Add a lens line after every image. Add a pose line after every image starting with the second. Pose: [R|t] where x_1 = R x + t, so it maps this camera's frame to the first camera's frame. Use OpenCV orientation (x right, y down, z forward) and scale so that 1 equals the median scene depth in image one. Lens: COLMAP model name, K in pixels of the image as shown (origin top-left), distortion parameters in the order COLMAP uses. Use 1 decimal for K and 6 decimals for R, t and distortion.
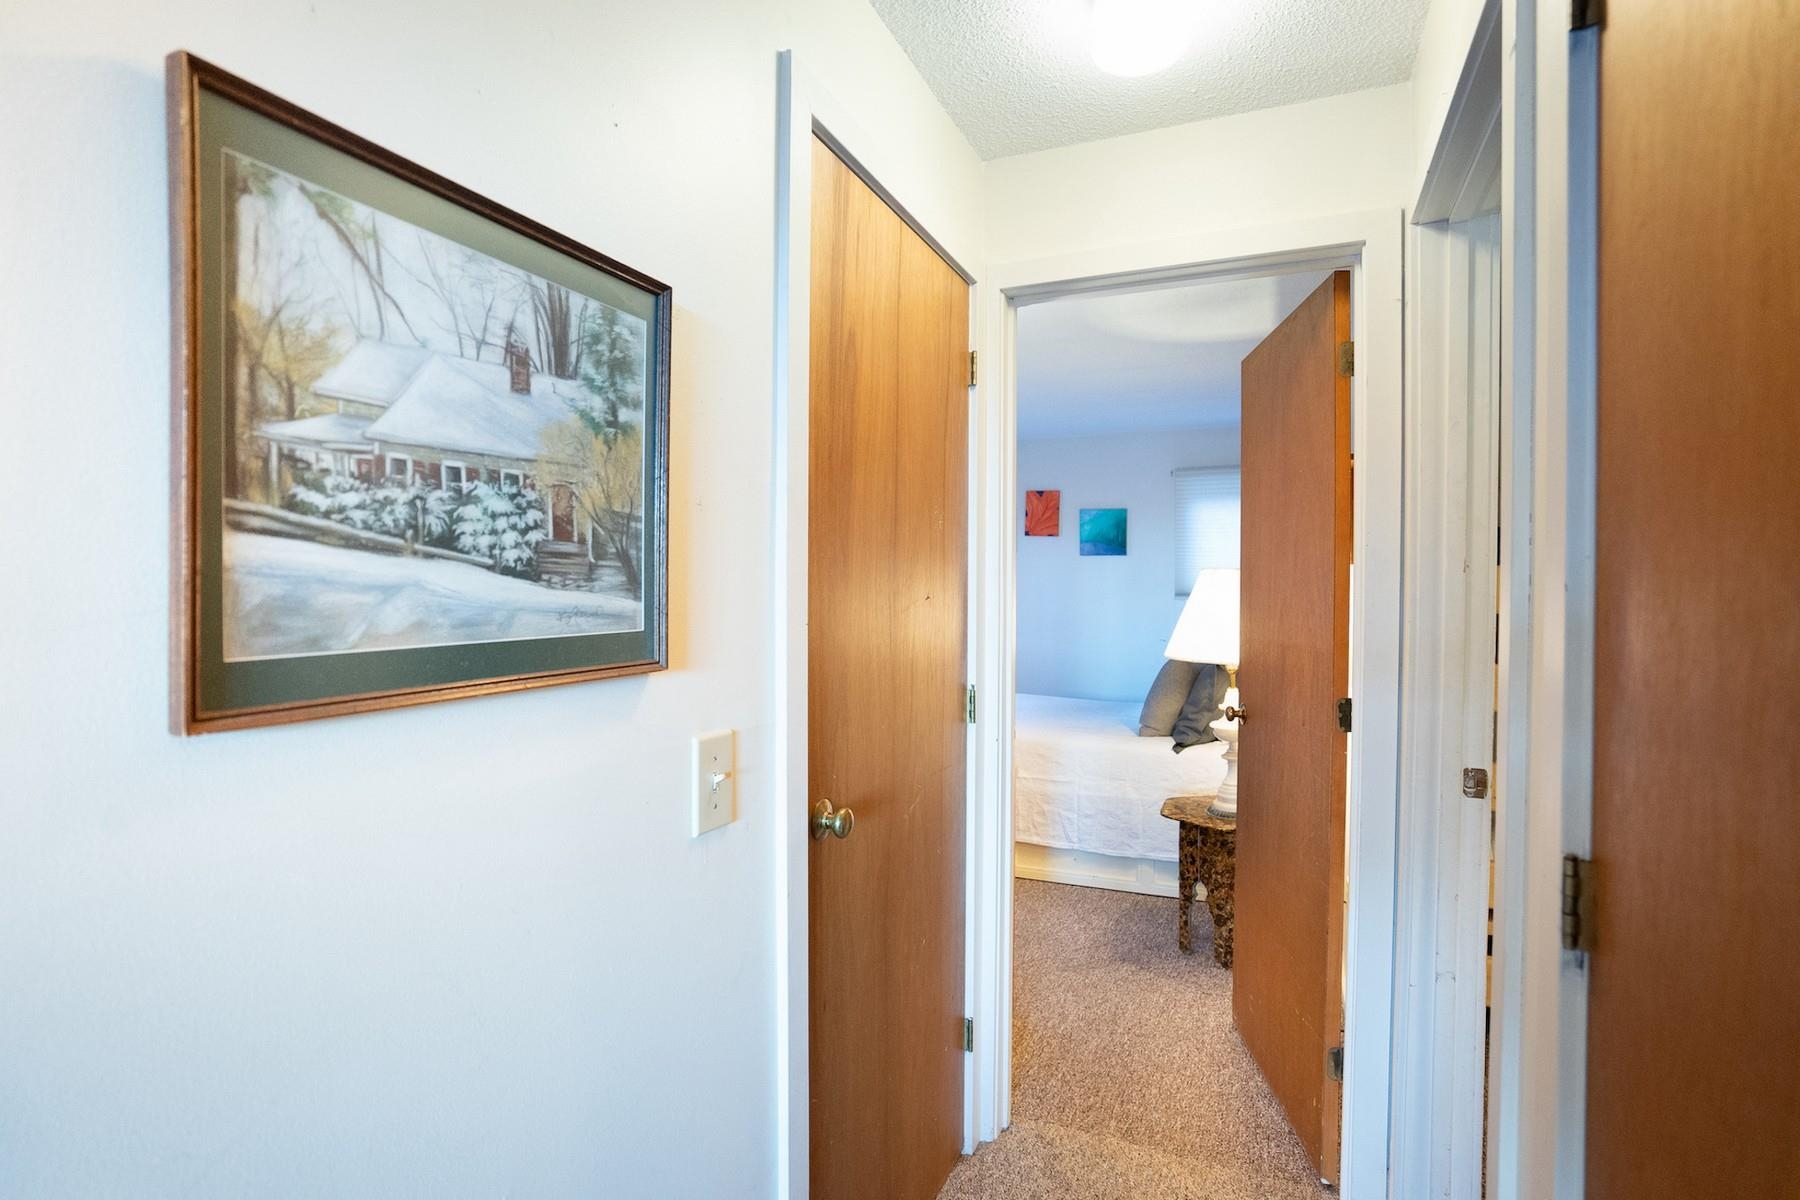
lens RADIAL K [[884.4, 0, 884.8], [0, 884.4, 598.9], [0, 0, 1]] dist [-0.031862, 0.013318]
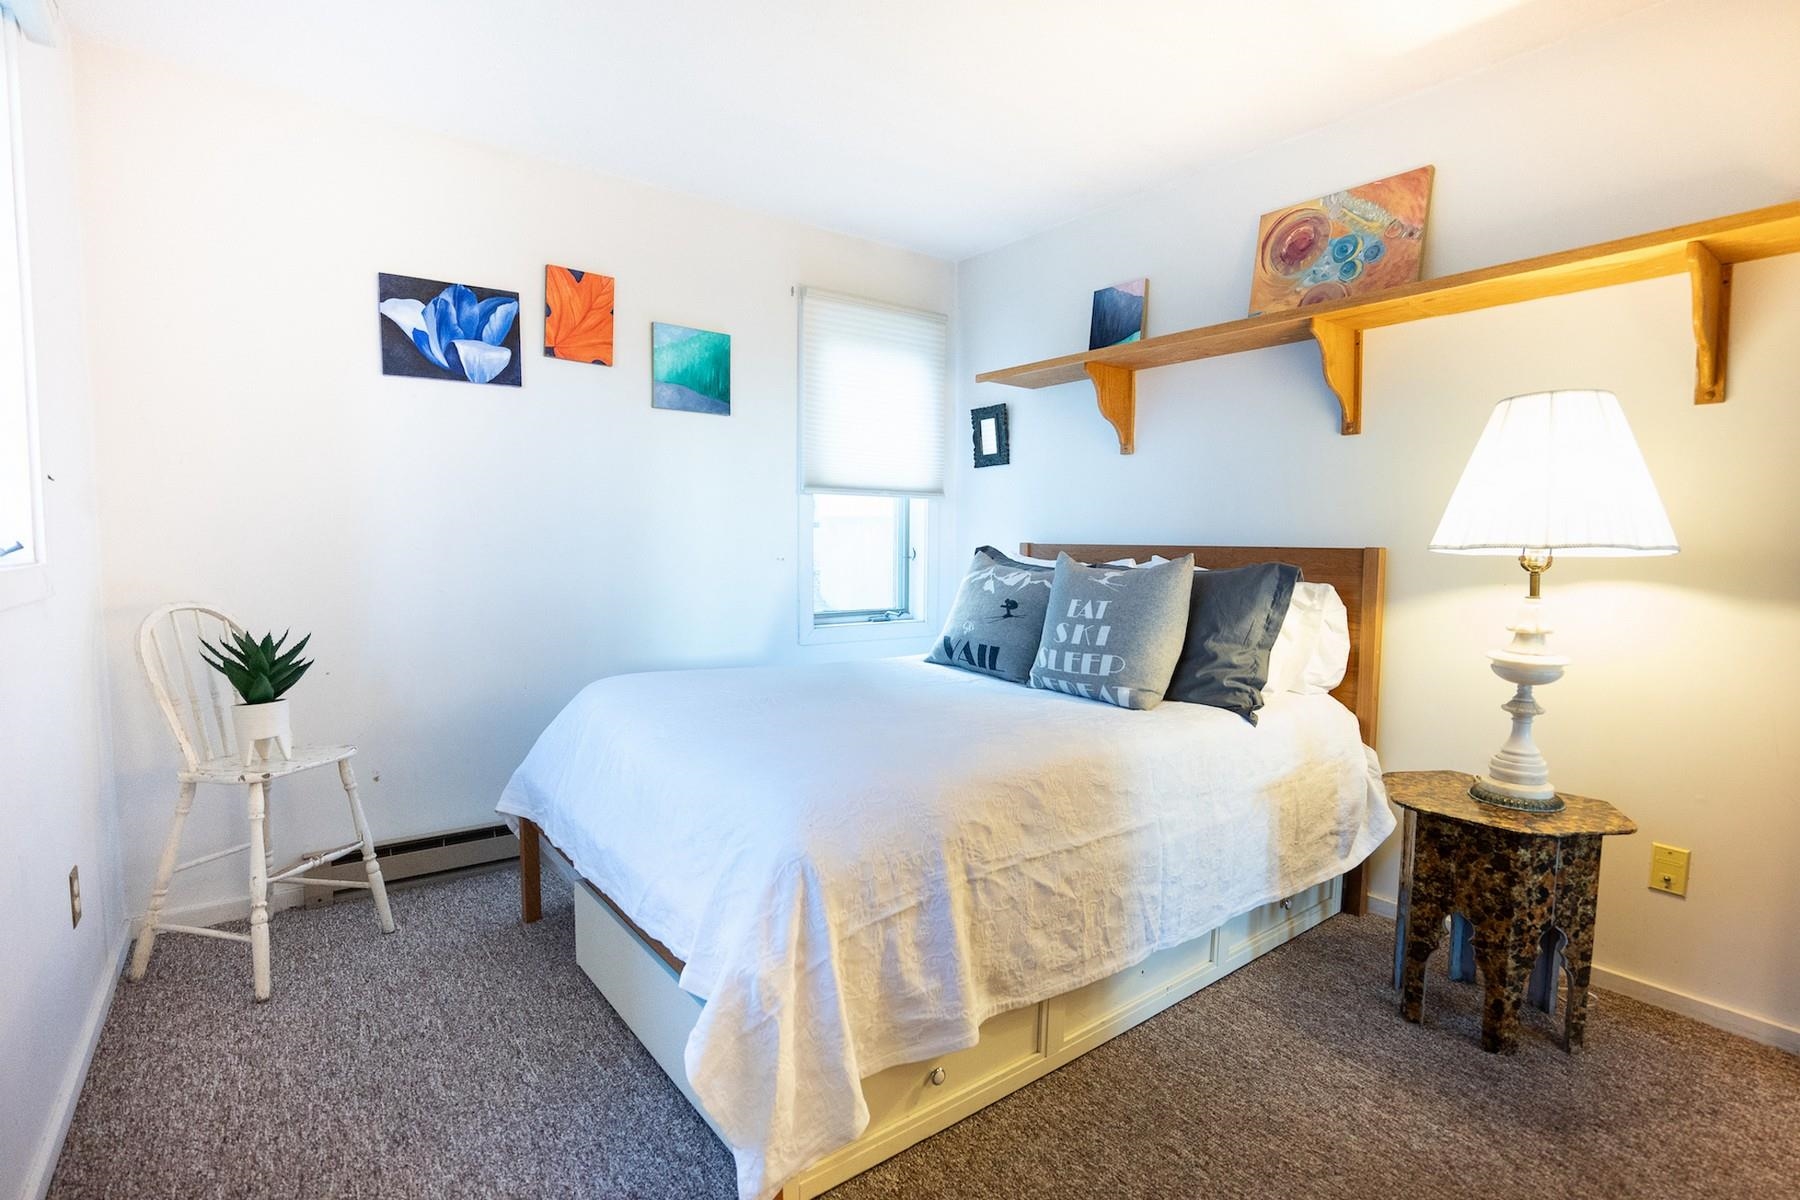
lens RADIAL K [[884.4, 0, 890.6], [0, 884.4, 596.3], [0, 0, 1]] dist [-0.031862, 0.013318]
pose [[0.478968, -0.061560, 0.875671, -0.277366], [0.008479, 0.997816, 0.065509, 0.046813], [-0.877792, -0.023952, 0.478444, 0.884420]]
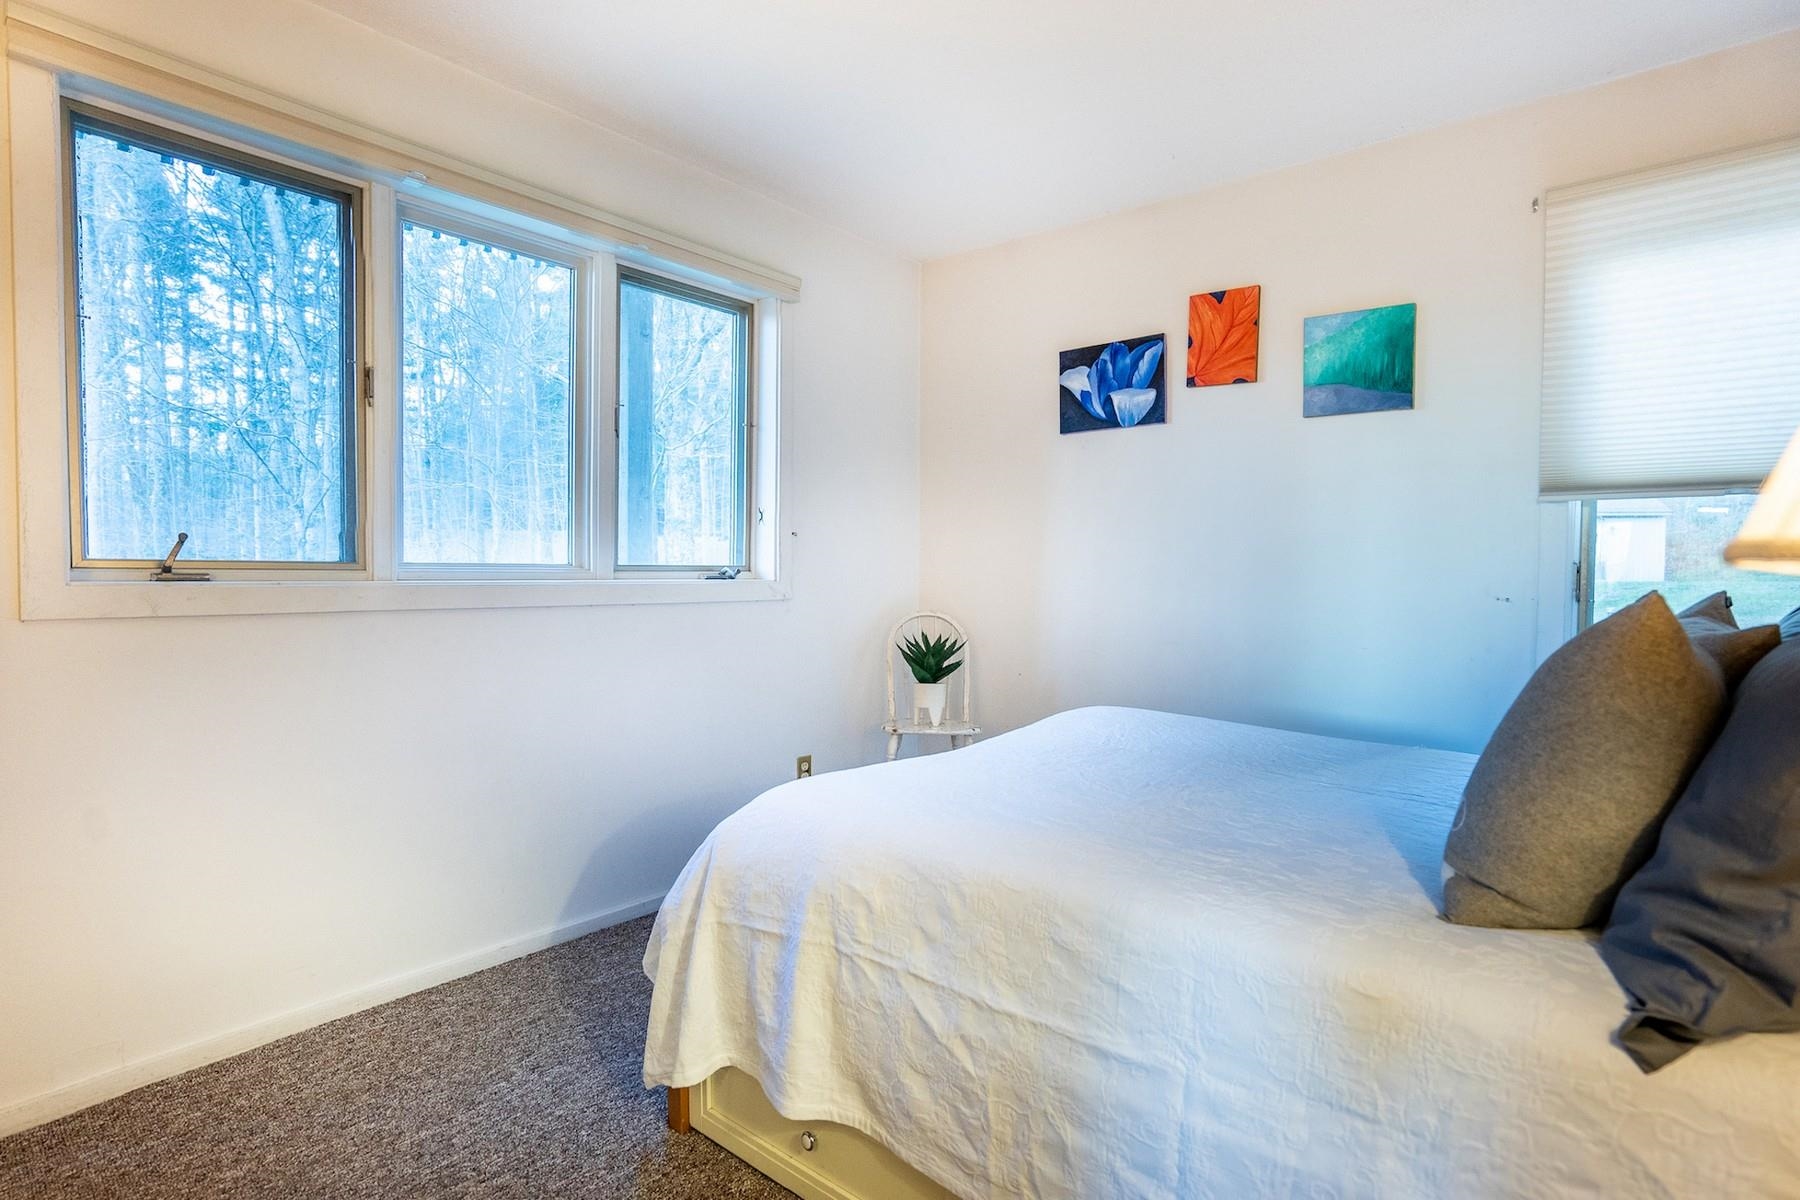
lens RADIAL K [[884.4, 0, 896.8], [0, 884.4, 613.7], [0, 0, 1]] dist [-0.031862, 0.013318]
pose [[0.964311, 0.014518, -0.264375, 0.199986], [-0.005375, 0.999363, 0.035276, 0.056747], [0.264719, -0.032596, 0.963774, 0.713457]]
